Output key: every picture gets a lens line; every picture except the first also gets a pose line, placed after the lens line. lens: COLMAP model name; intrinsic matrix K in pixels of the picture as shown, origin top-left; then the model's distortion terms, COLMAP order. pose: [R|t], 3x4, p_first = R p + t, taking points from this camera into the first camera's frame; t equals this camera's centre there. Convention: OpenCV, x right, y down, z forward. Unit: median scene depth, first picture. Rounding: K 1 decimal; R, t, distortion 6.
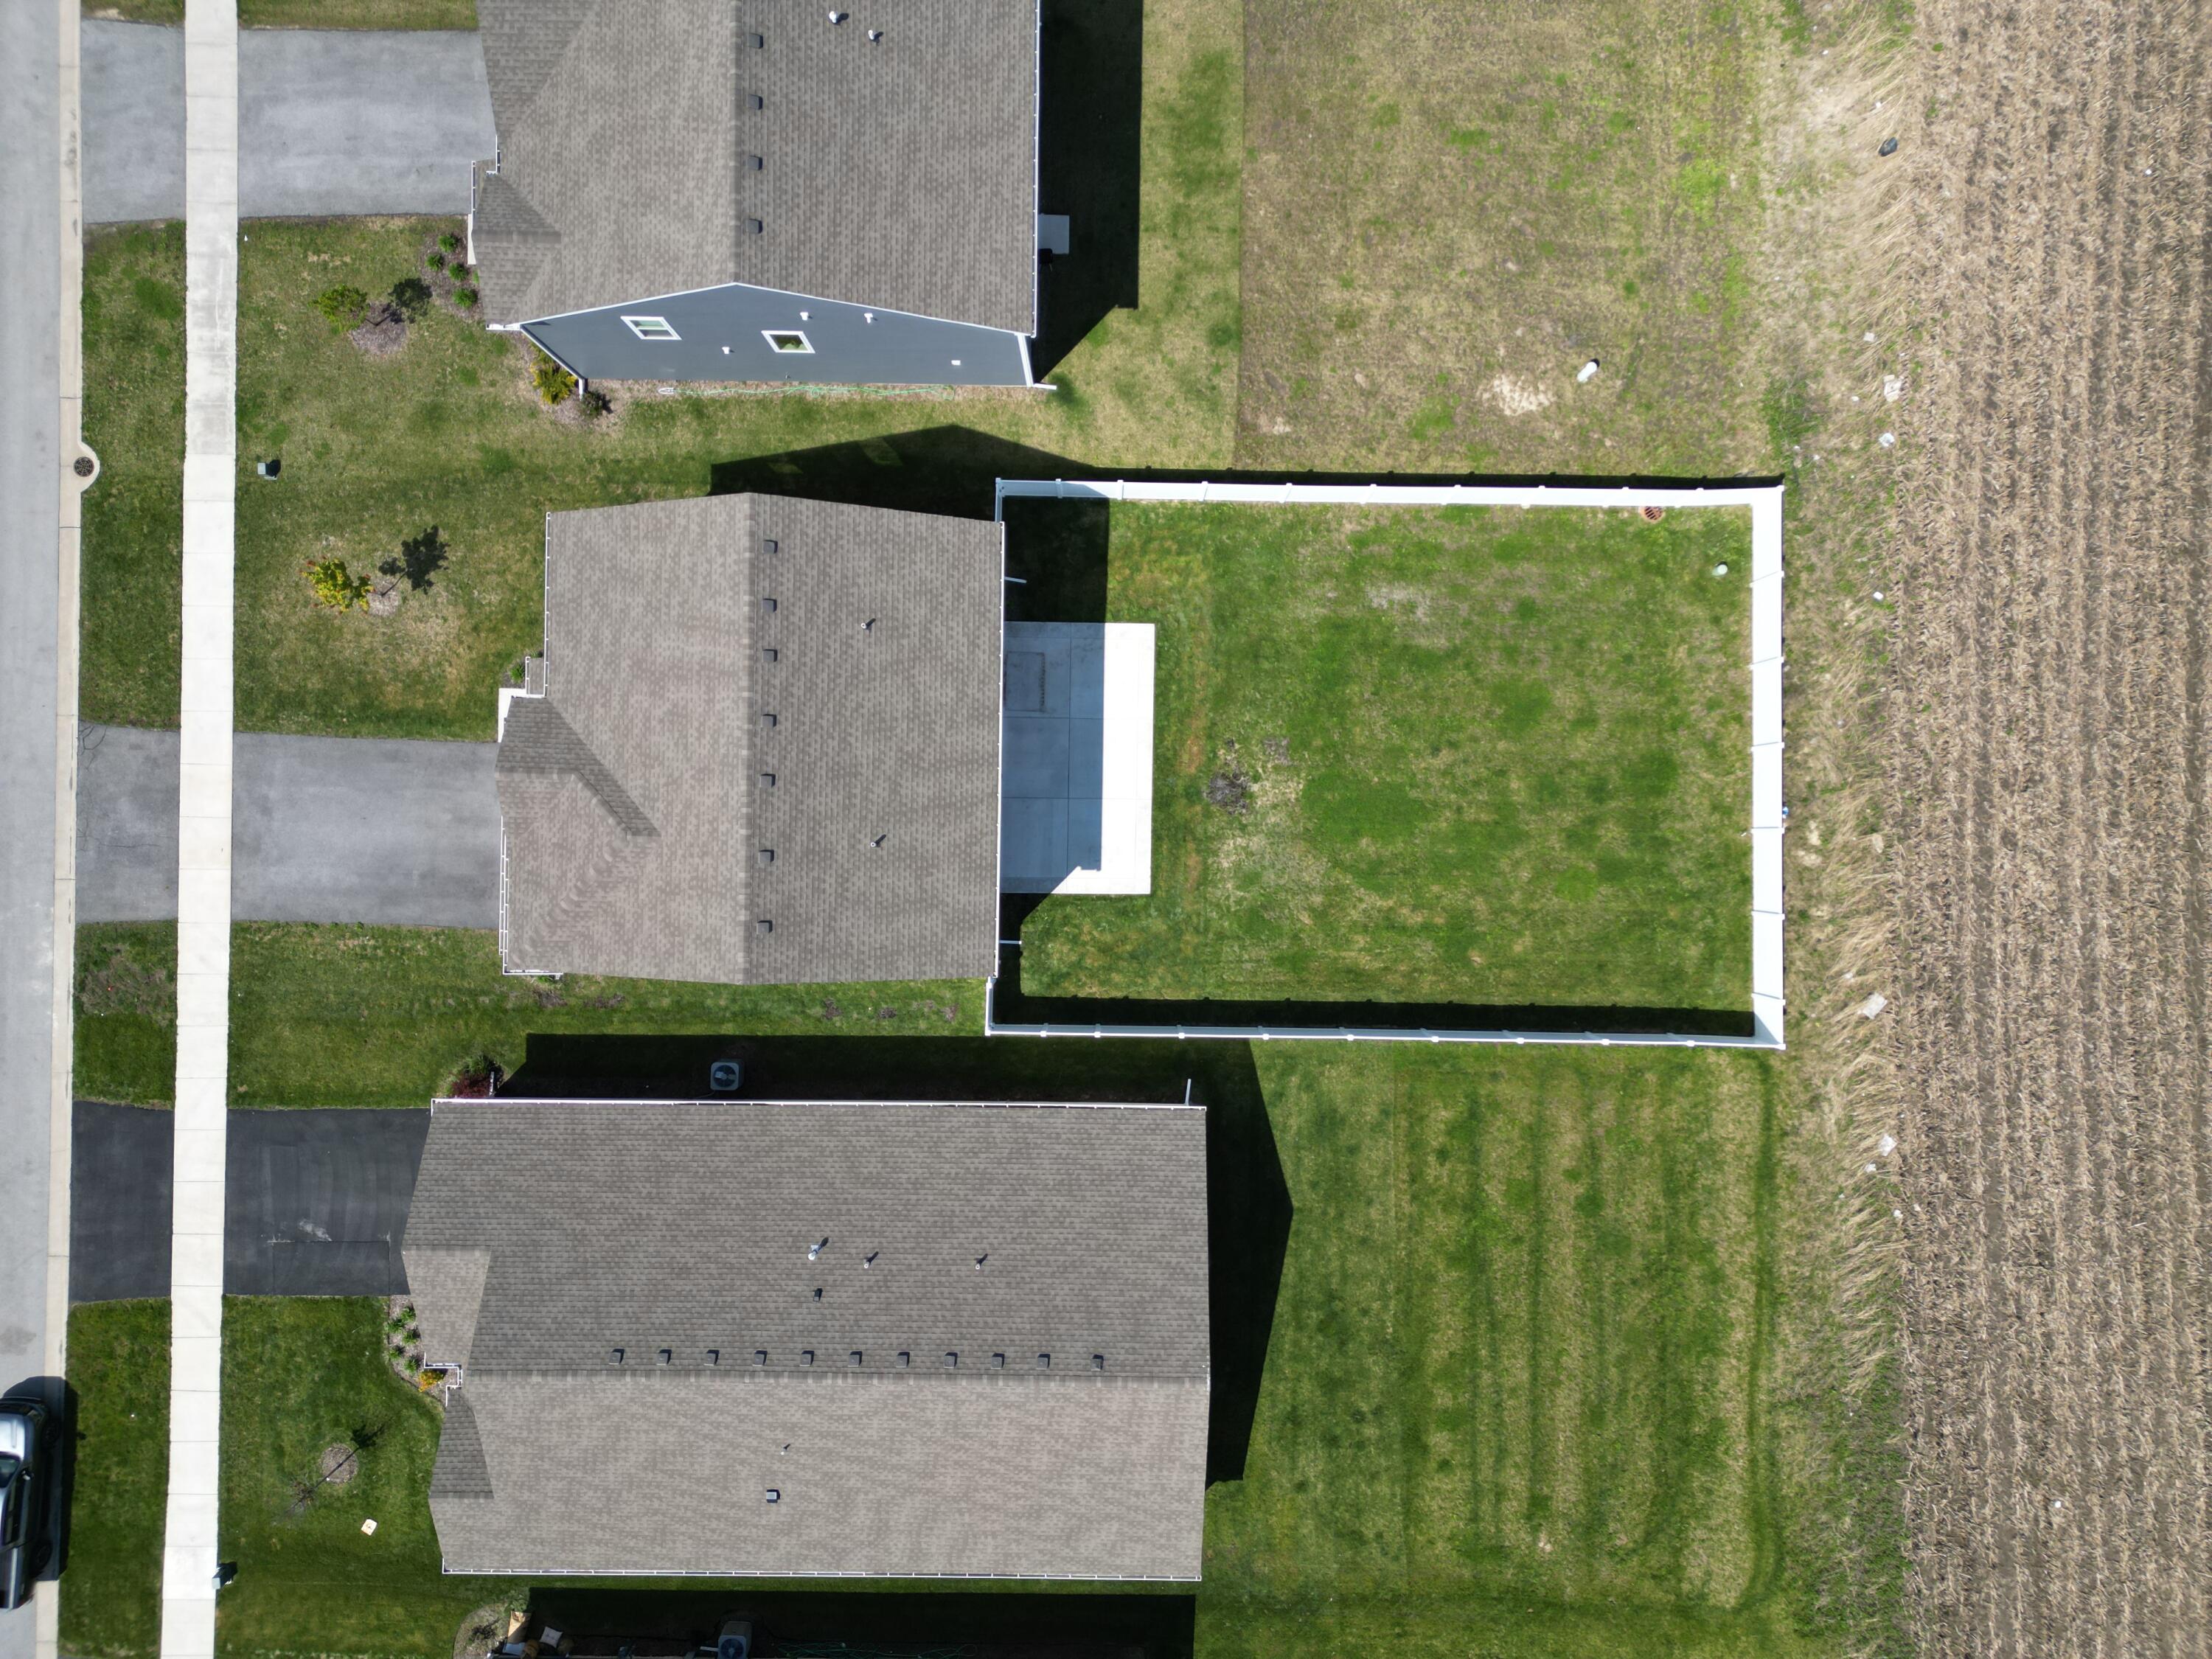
lens RADIAL K [[1554.2, 0, 1106.4], [0, 1554.2, 837.6], [0, 0, 1]] dist [0.044322, -0.008602]
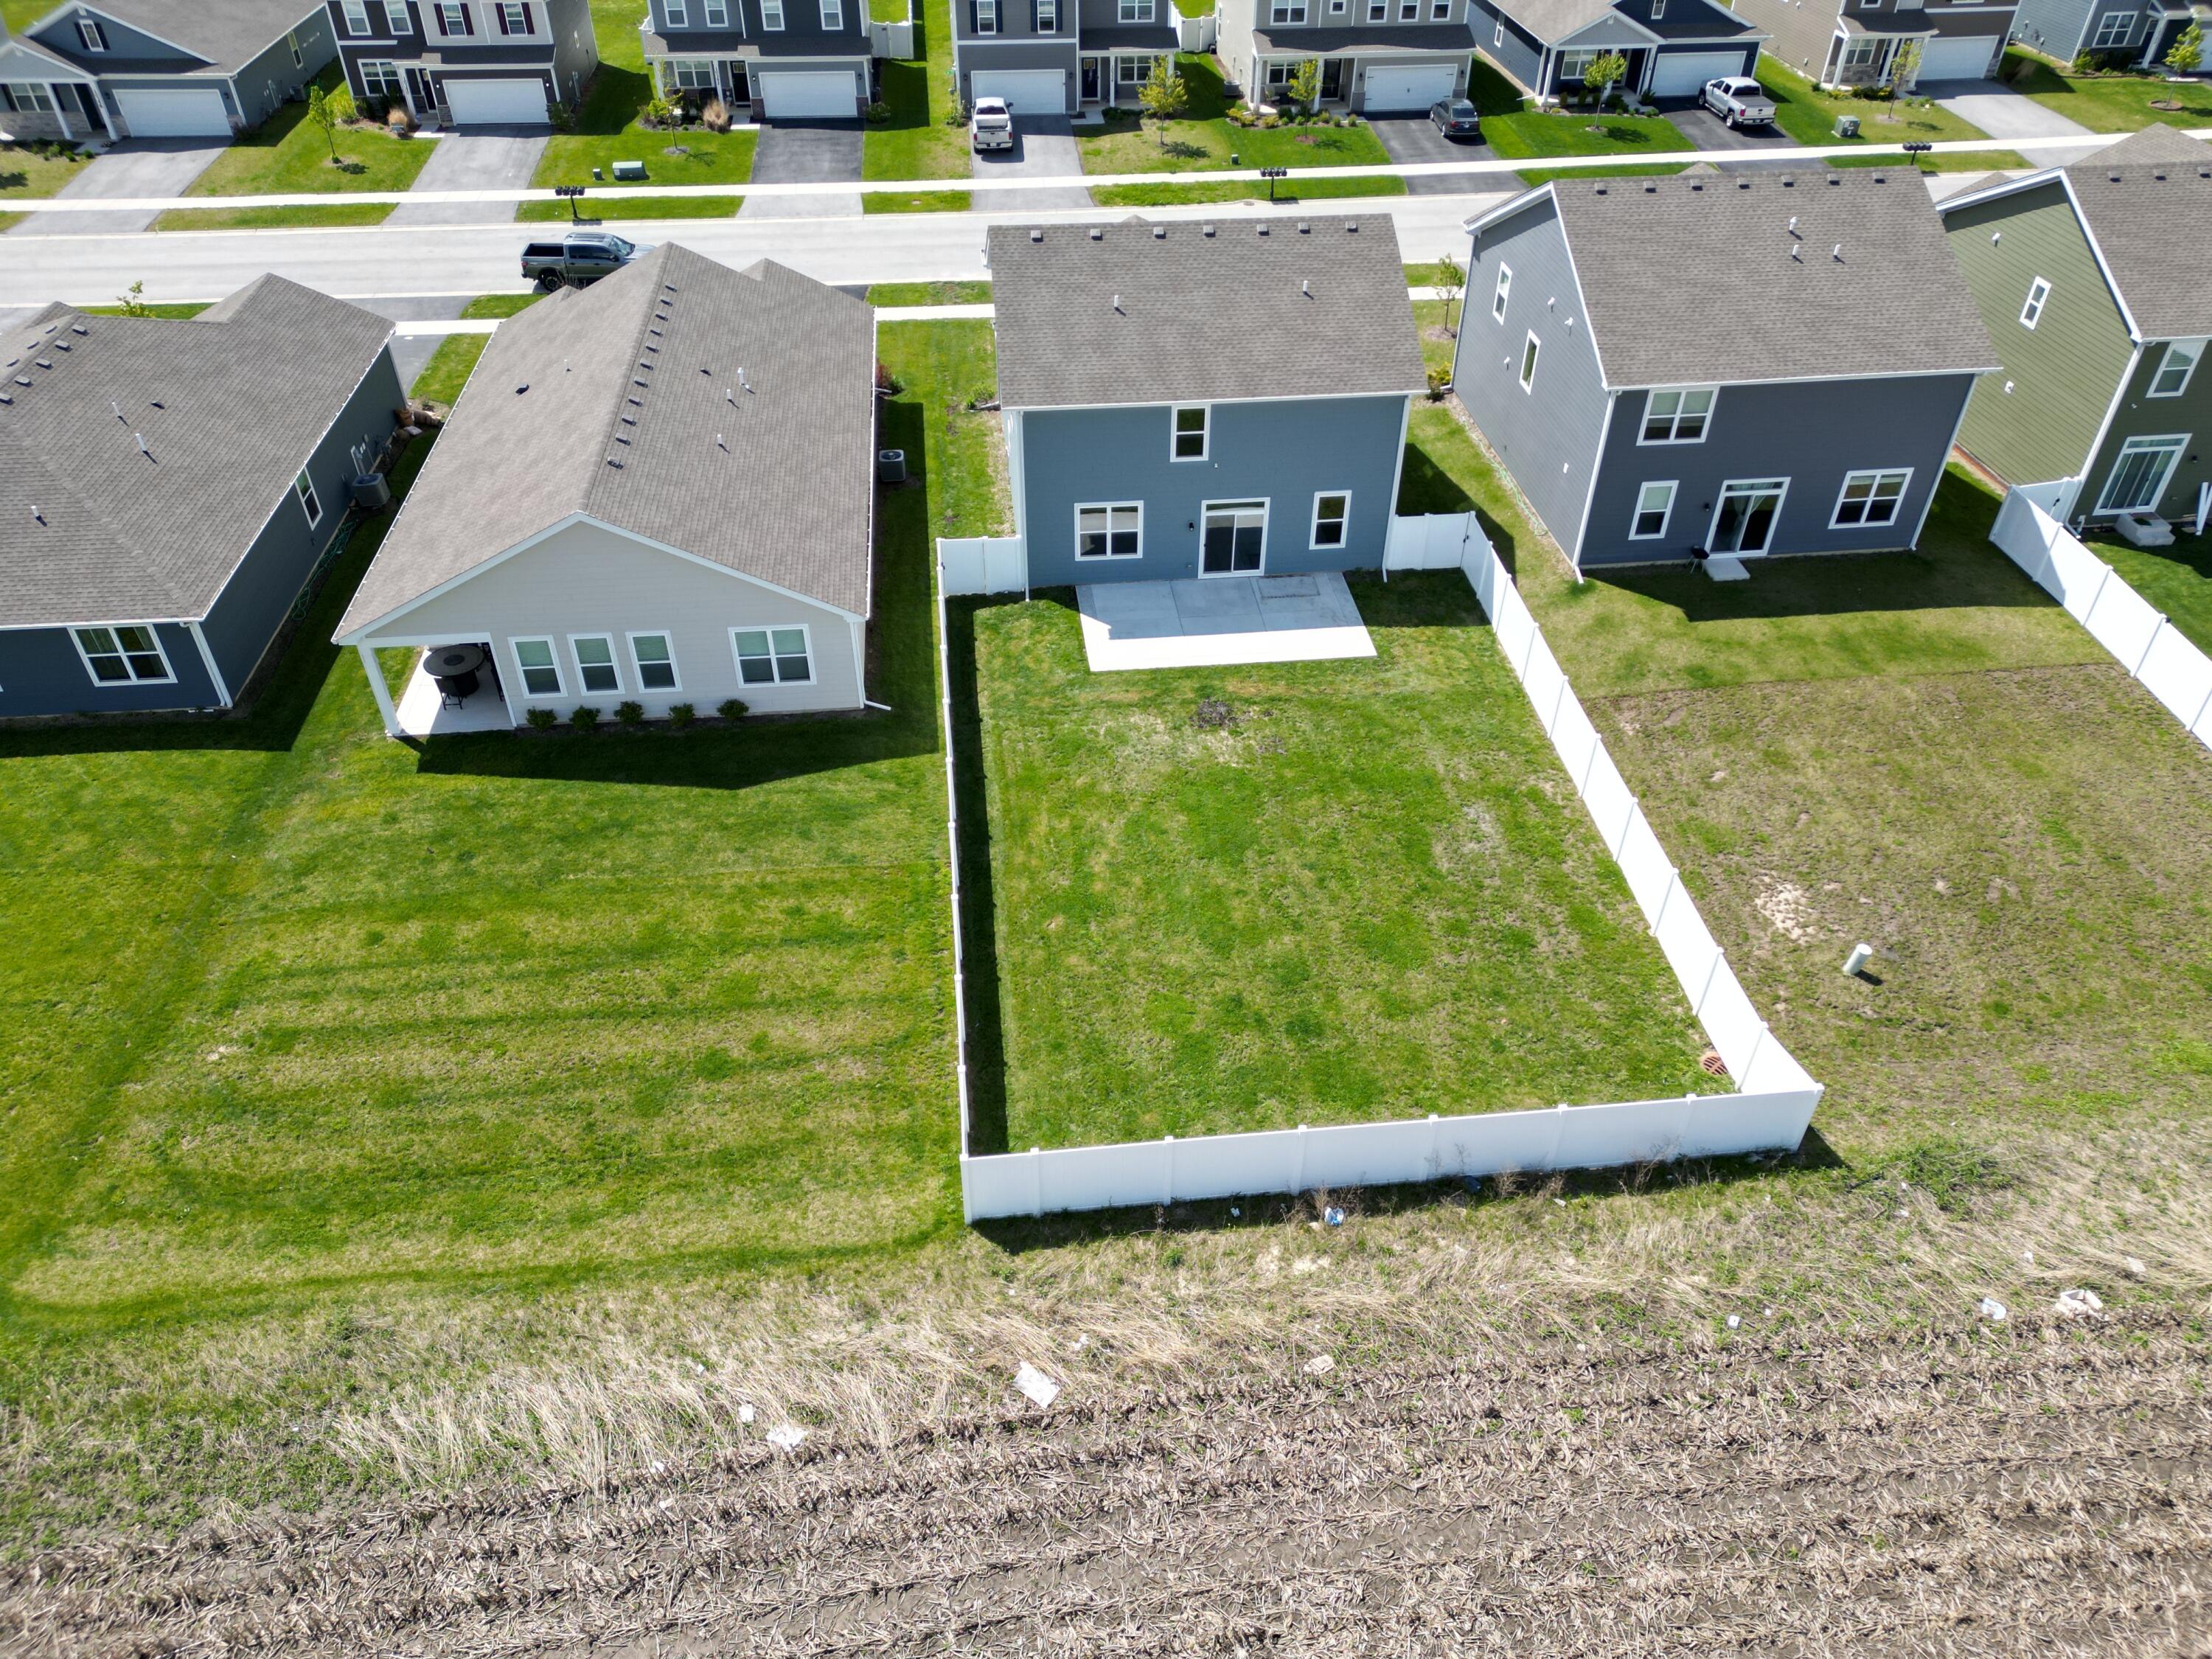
lens RADIAL K [[1554.2, 0, 1106.2], [0, 1554.2, 830.0], [0, 0, 1]] dist [0.044322, -0.008602]
pose [[0.118364, 0.624256, -0.772201, 0.801949], [-0.992970, 0.073631, -0.092679, 0.119504], [-0.000997, 0.777742, 0.628582, 0.488351]]
